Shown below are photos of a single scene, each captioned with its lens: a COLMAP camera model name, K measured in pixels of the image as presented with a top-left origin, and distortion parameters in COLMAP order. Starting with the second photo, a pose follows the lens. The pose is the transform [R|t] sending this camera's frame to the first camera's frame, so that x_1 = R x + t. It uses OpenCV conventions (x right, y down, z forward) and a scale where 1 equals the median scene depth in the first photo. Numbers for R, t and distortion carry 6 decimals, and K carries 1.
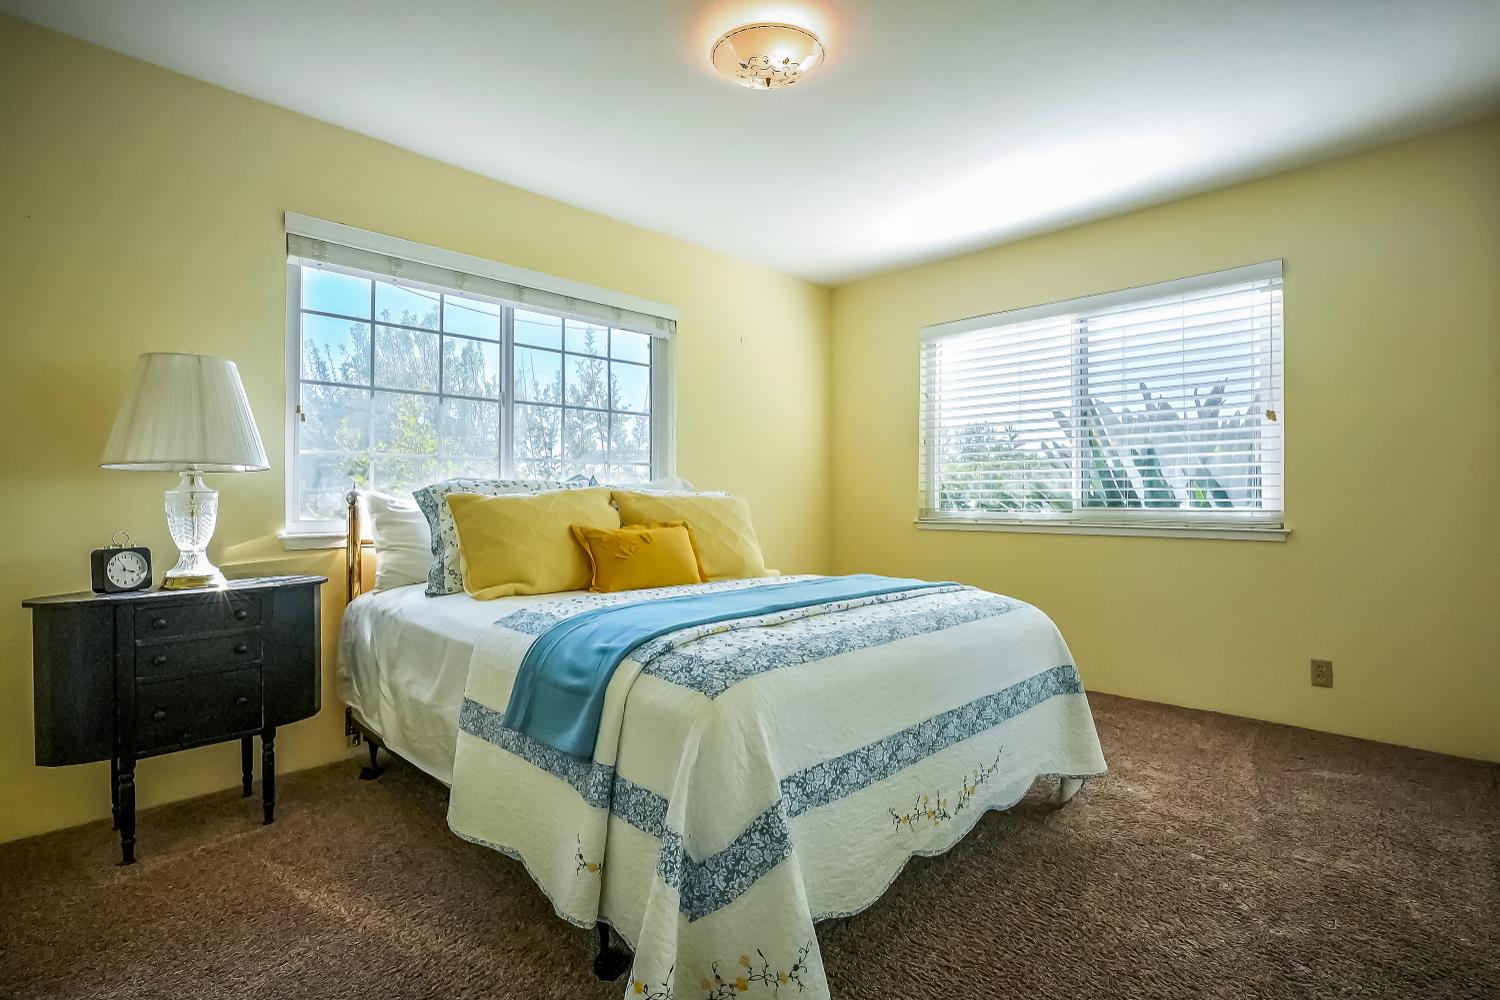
lens RADIAL K [[701.8, 0, 751.0], [0, 701.8, 493.1], [0, 0, 1]] dist [-0.007954, 0.003885]
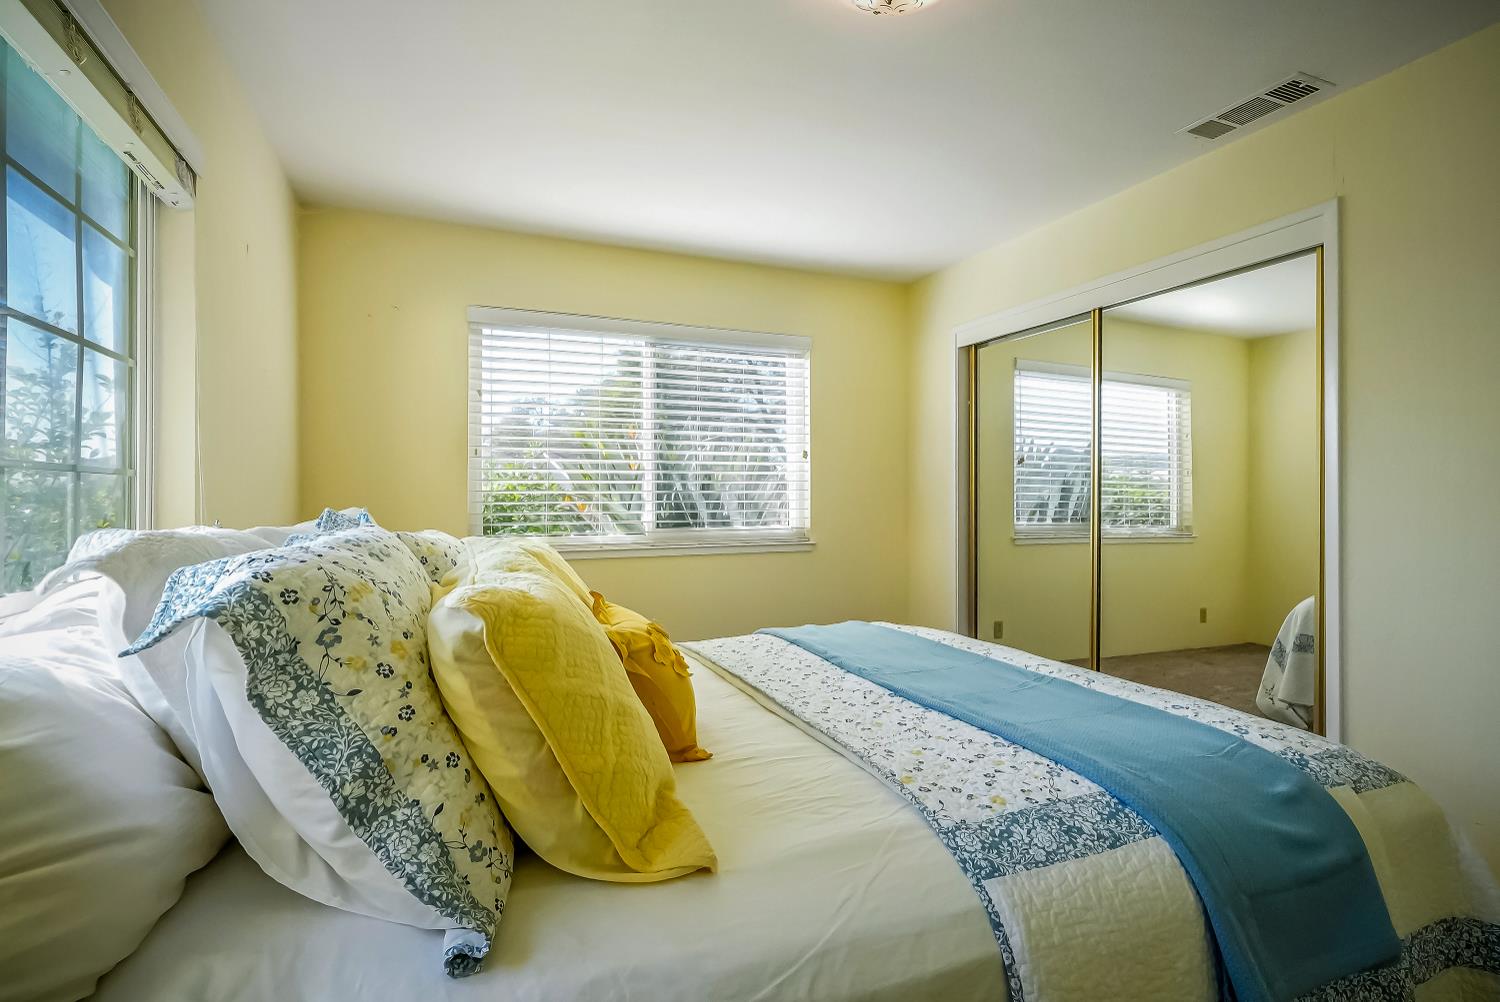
lens RADIAL K [[701.8, 0, 748.0], [0, 701.8, 508.6], [0, 0, 1]] dist [-0.007954, 0.003885]
pose [[0.369556, 0.005572, 0.929192, -0.447702], [0.007747, 0.999929, -0.009077, 0.001303], [-0.929176, 0.010553, 0.369487, 0.527732]]
